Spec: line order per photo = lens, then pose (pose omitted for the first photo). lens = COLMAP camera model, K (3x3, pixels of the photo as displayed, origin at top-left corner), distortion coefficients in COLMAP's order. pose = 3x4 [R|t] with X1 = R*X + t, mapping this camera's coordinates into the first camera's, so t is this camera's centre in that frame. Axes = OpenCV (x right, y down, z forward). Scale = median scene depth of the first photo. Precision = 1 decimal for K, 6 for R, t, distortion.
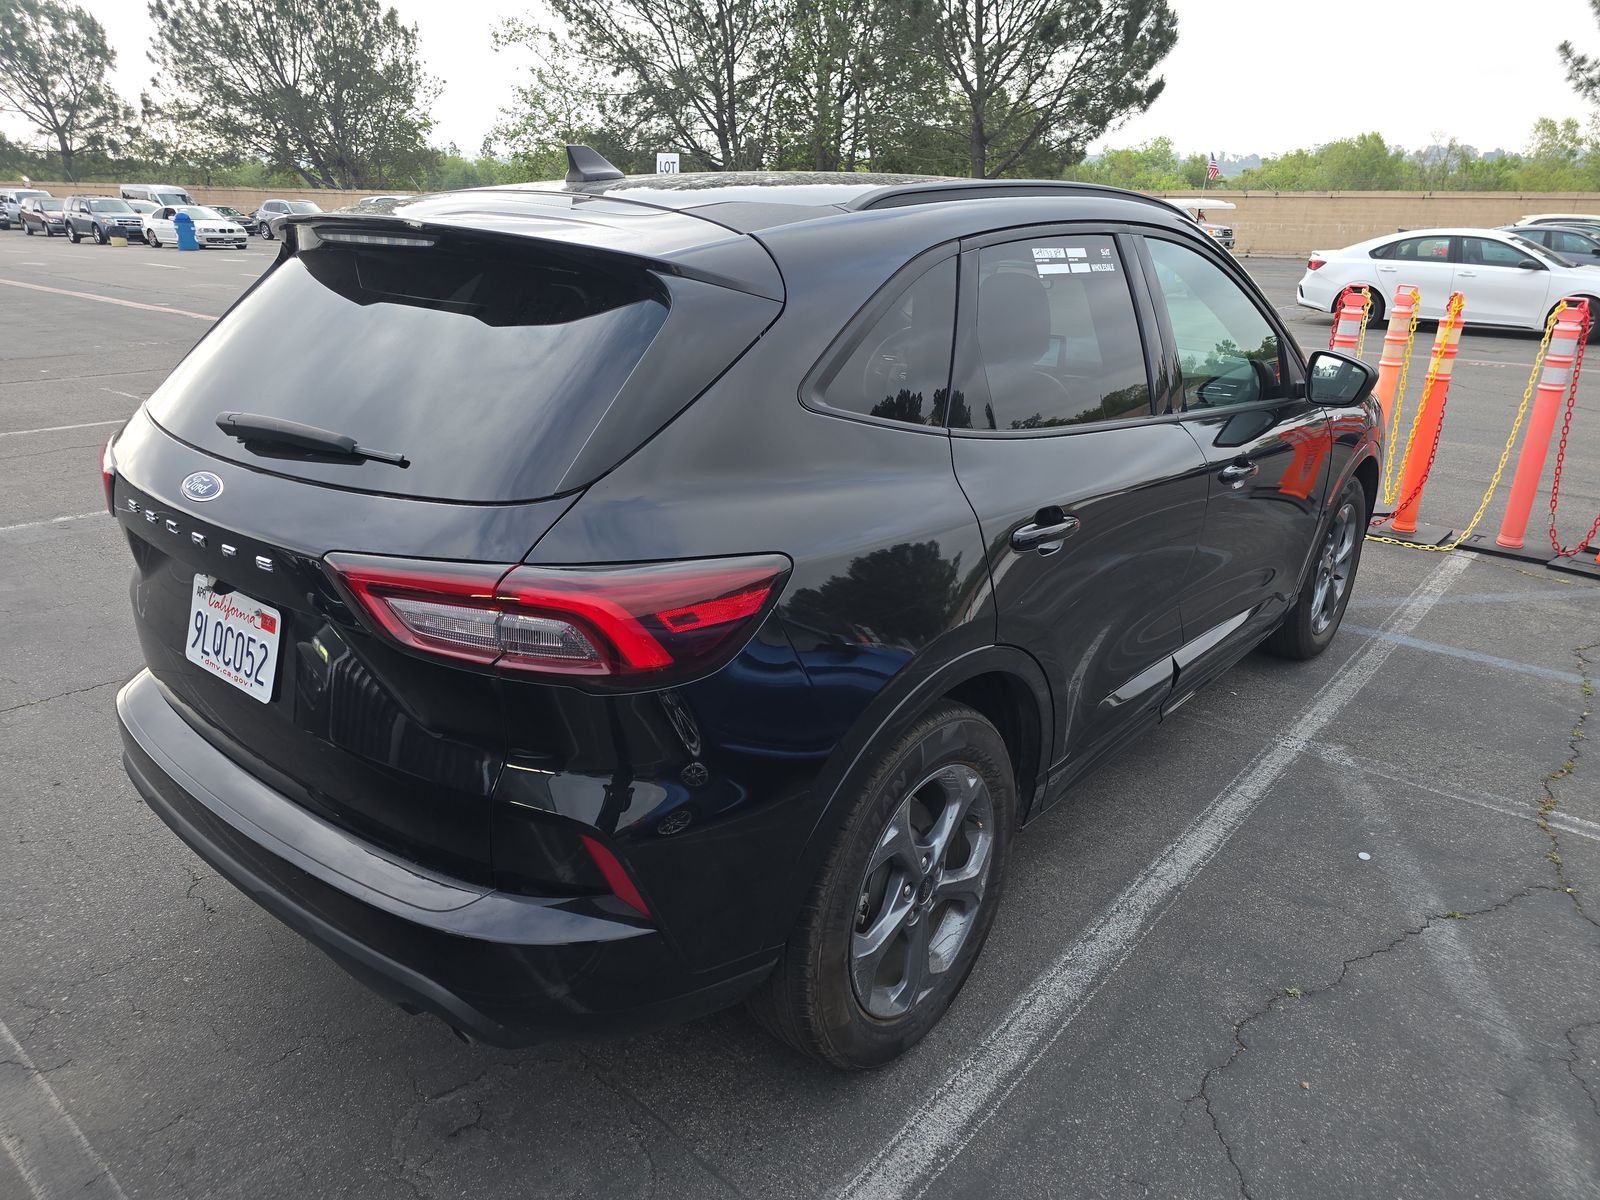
lens RADIAL K [[1080.4, 0, 802.8], [0, 1080.4, 598.0], [0, 0, 1]] dist [0.020761, -0.019050]
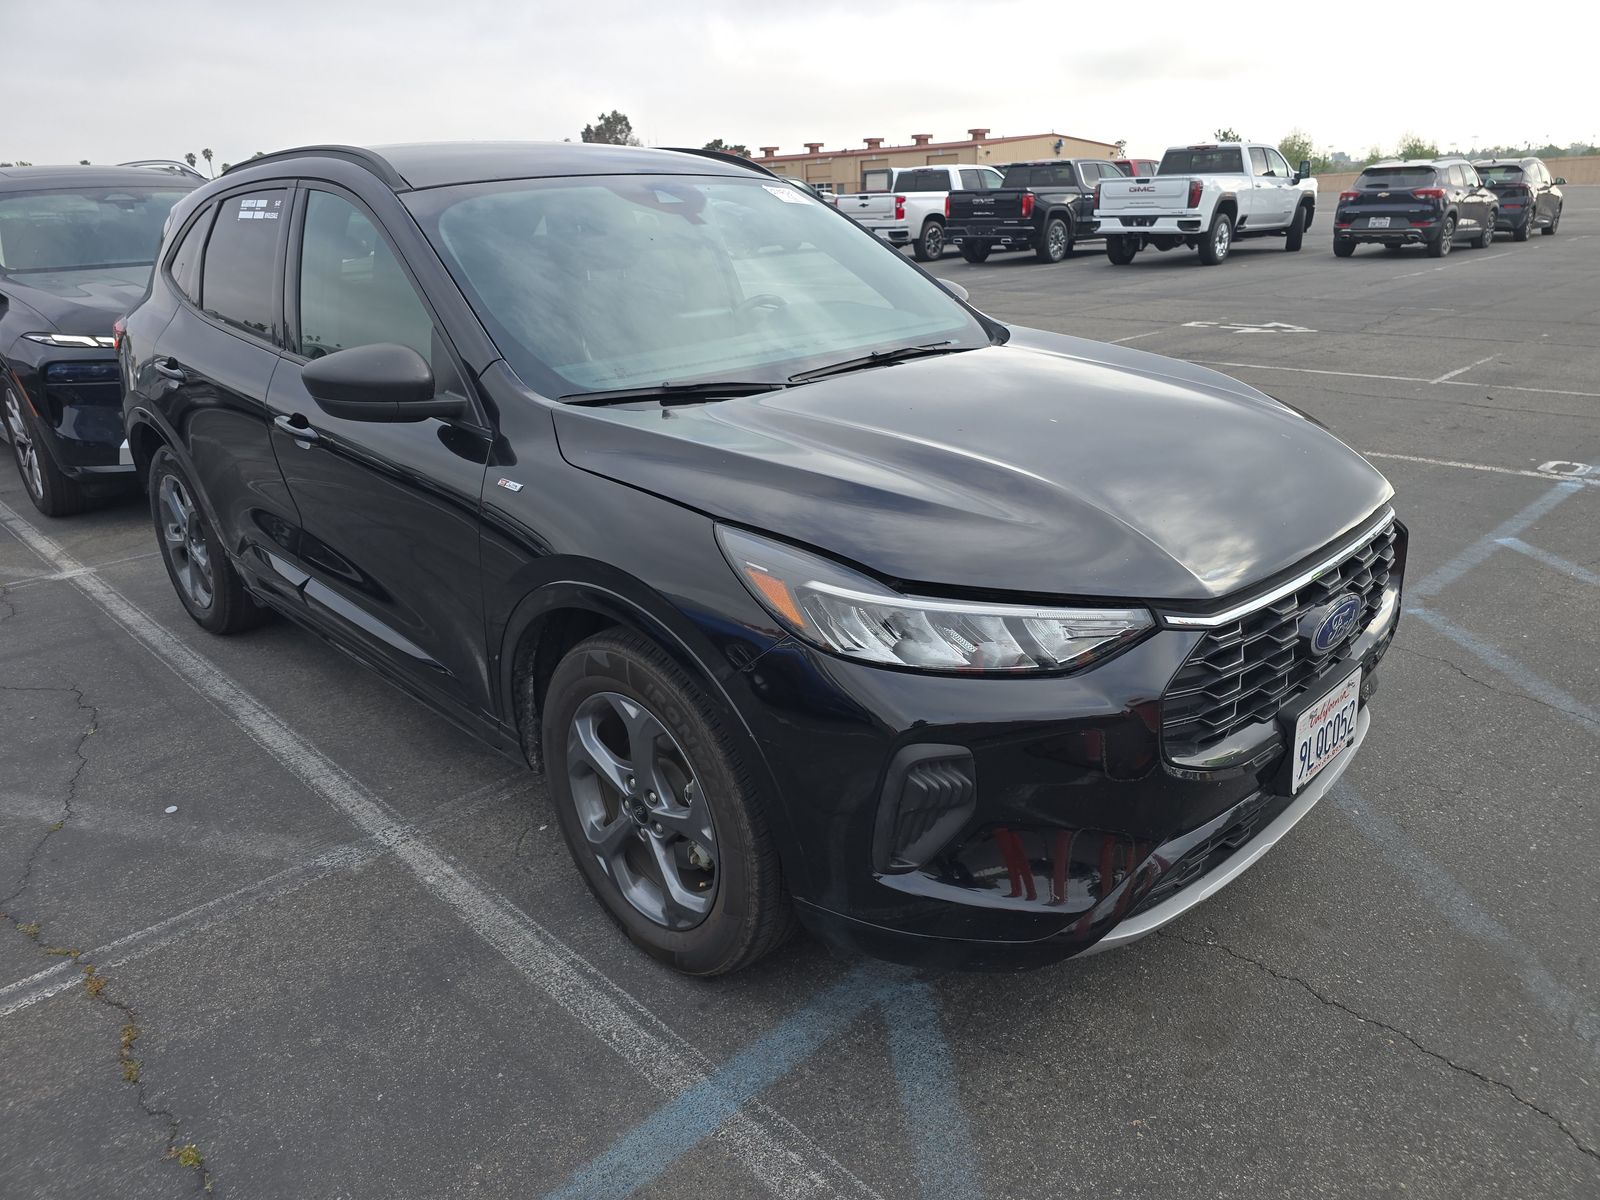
lens RADIAL K [[1080.4, 0, 796.4], [0, 1080.4, 603.0], [0, 0, 1]] dist [0.020761, -0.019050]
pose [[-0.095846, 0.339021, -0.935884, 1.249509], [-0.303473, 0.885498, 0.351848, -0.431735], [0.948007, 0.317738, 0.018012, 1.371169]]
